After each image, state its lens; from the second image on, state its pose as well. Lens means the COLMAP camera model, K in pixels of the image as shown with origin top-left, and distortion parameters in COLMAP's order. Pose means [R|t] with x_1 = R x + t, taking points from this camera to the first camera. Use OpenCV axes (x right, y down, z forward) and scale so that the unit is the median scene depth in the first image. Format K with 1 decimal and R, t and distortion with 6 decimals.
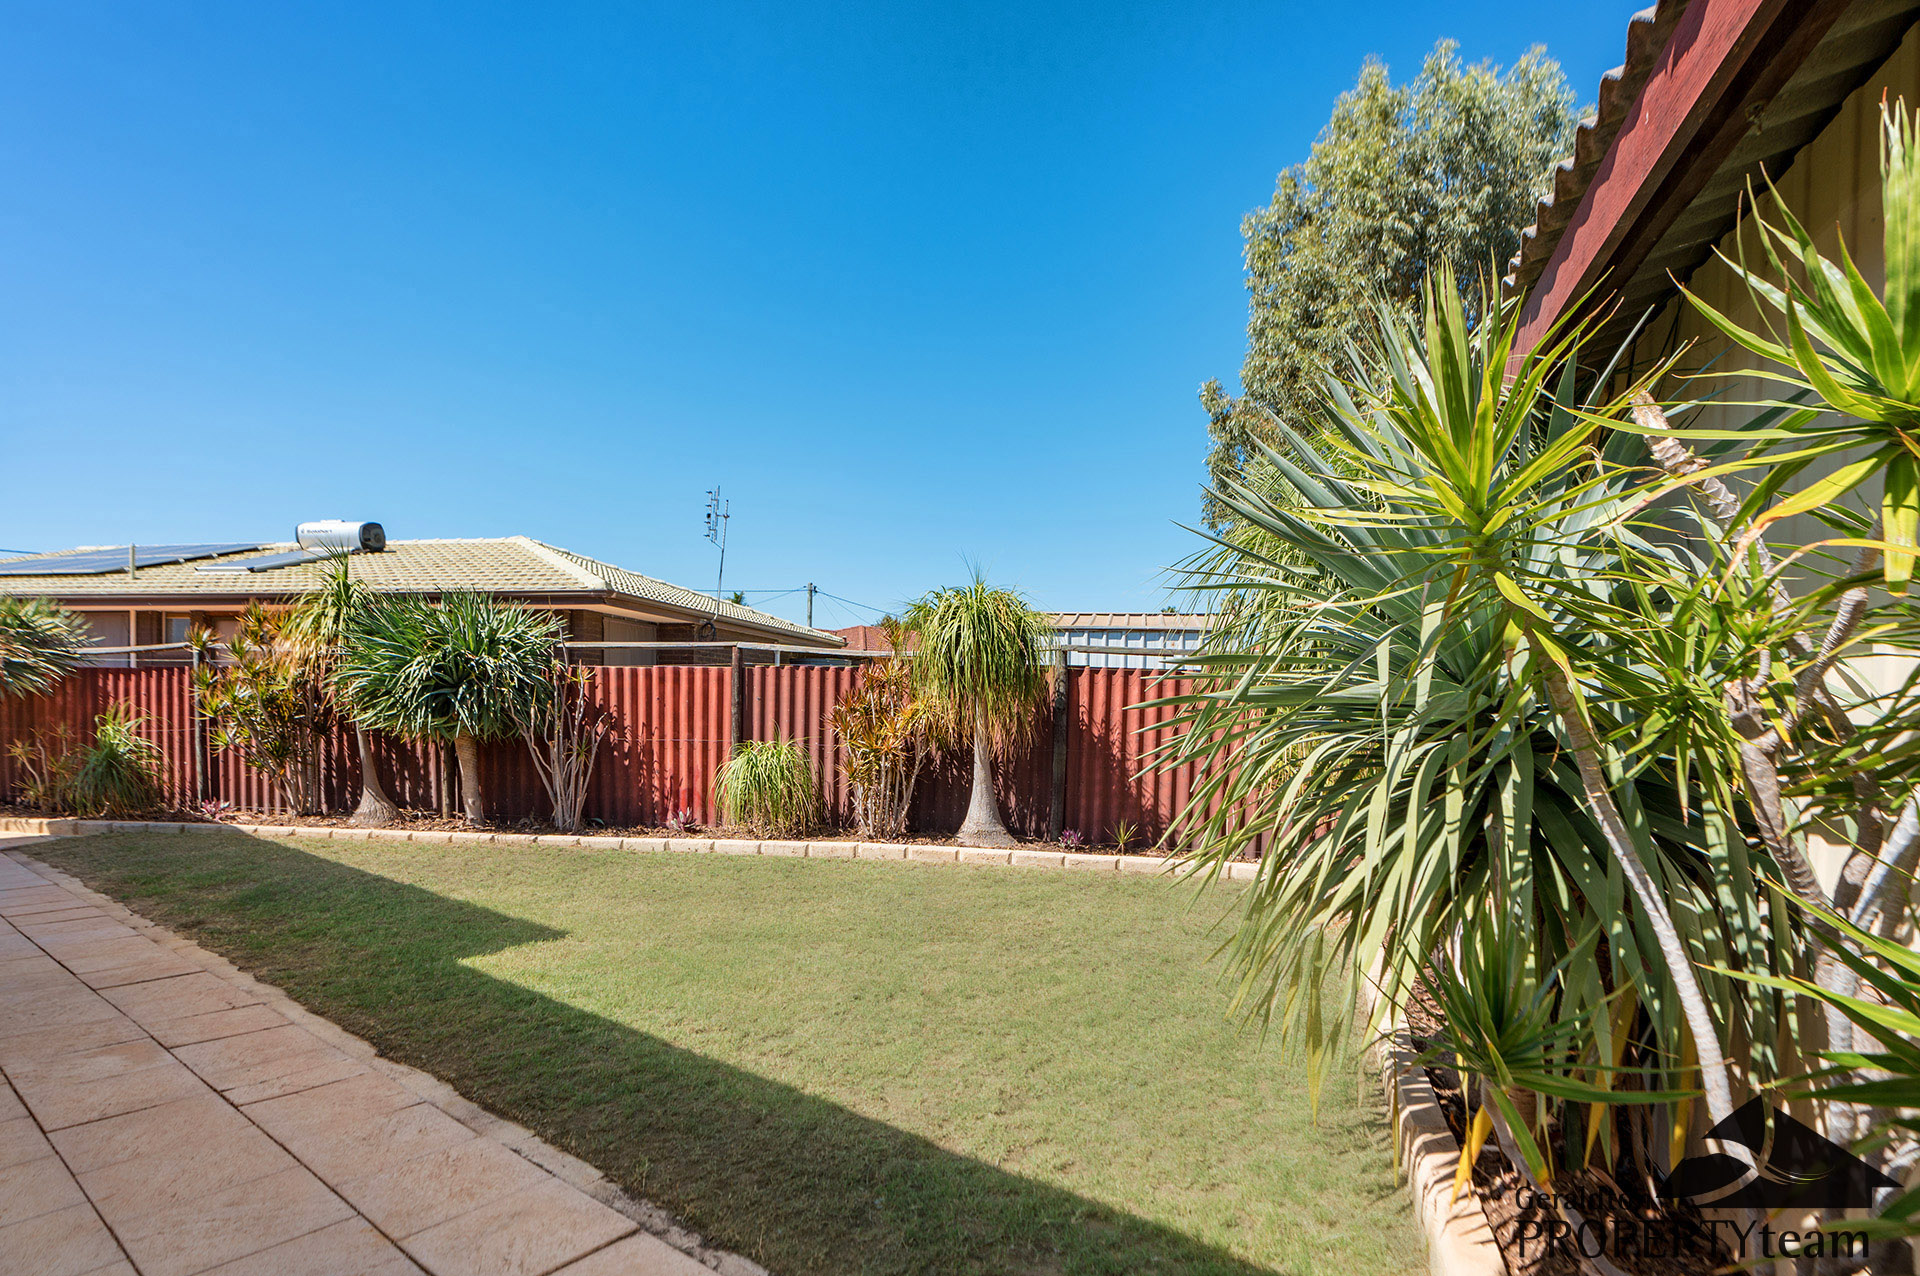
lens RADIAL K [[907.4, 0, 964.6], [0, 907.4, 694.9], [0, 0, 1]] dist [-0.002341, -0.000216]
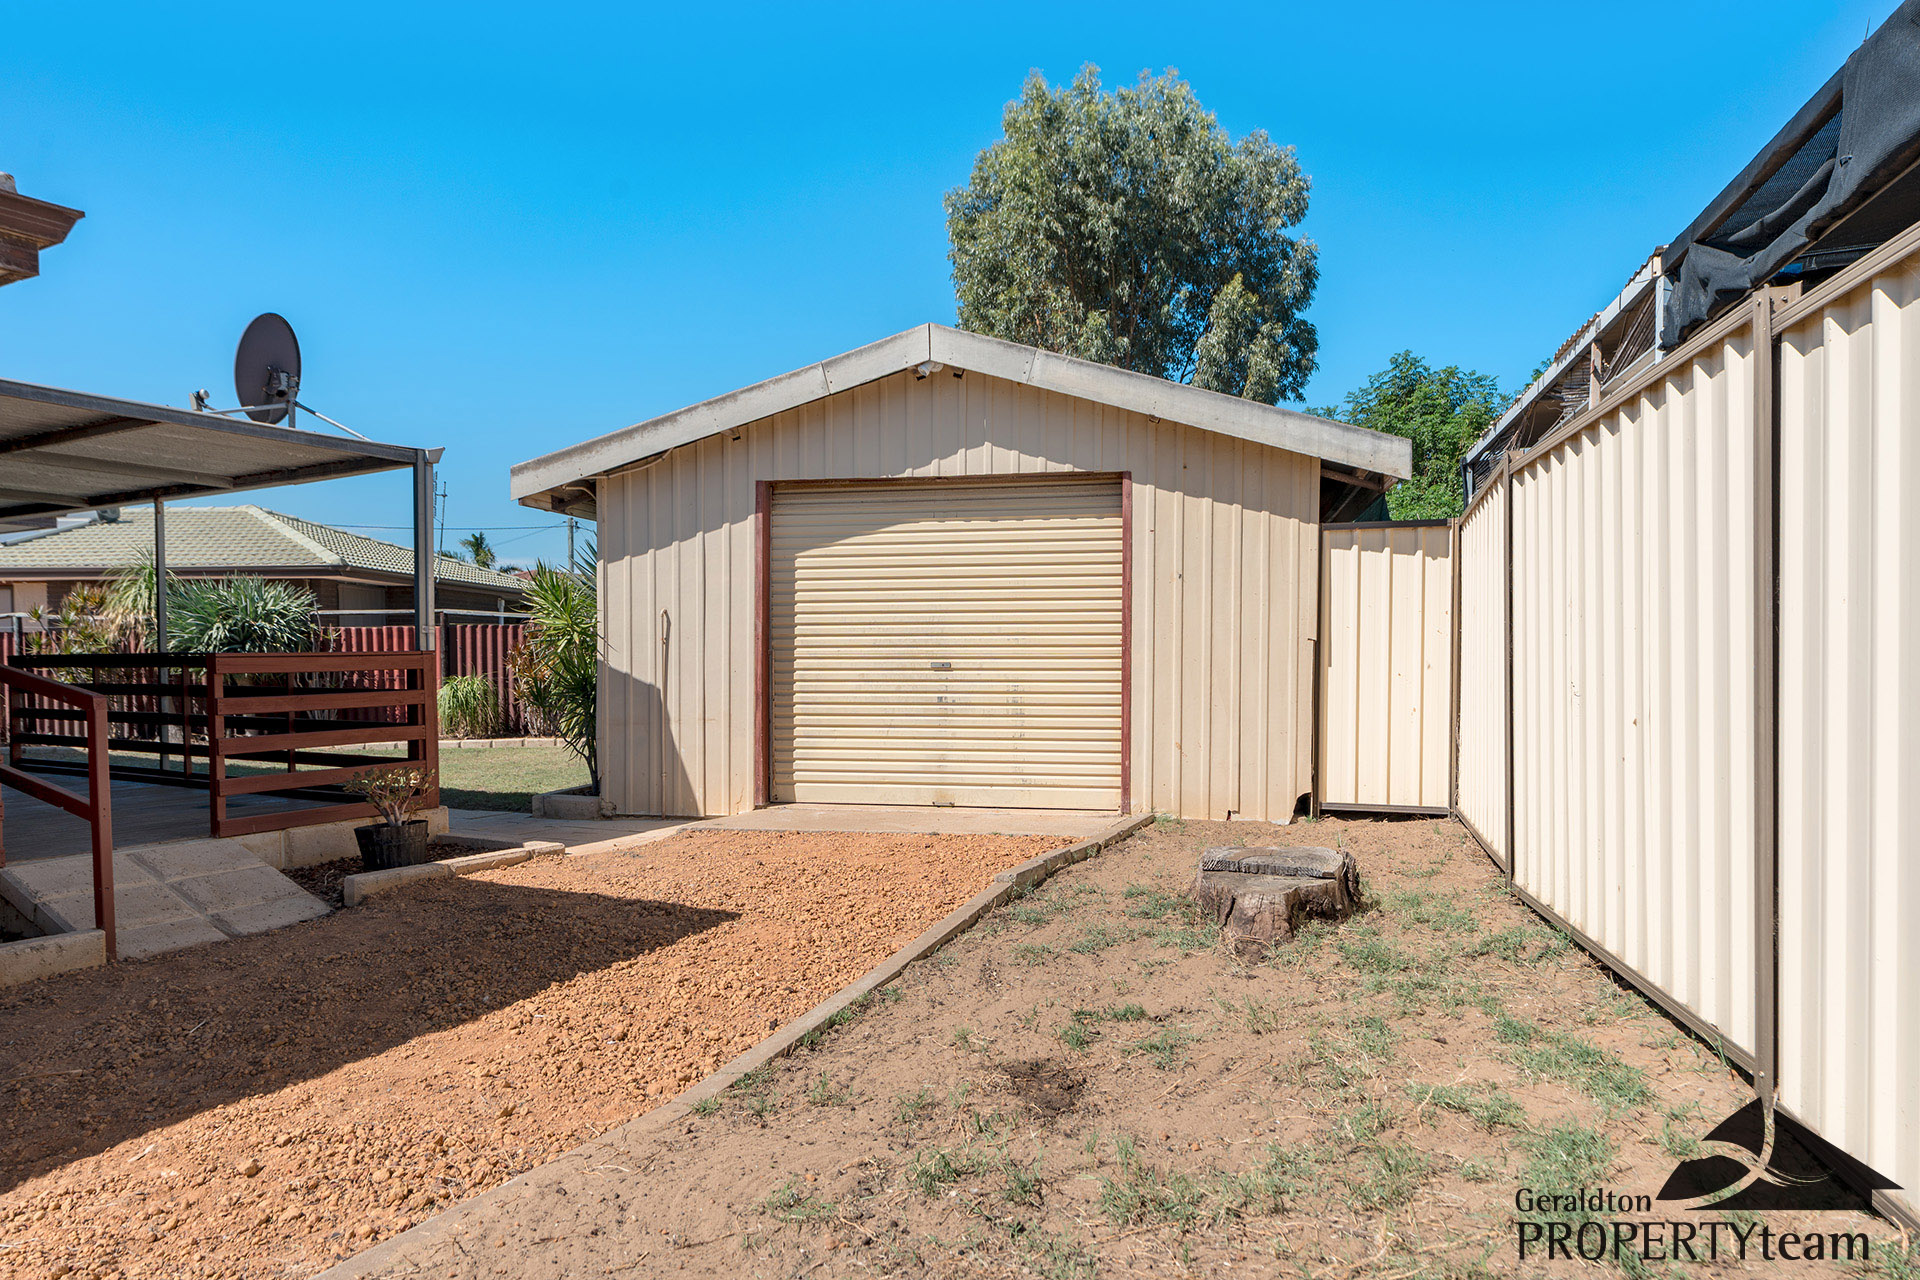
lens RADIAL K [[1208.3, 0, 960.0], [0, 1208.3, 640.0], [0, 0, 1]] dist [0.032387, 0.000425]
pose [[0.993312, -0.019453, 0.113812, 0.348938], [0.019180, 0.999810, 0.003486, 0.000986], [-0.113858, -0.001279, 0.993496, -1.031343]]
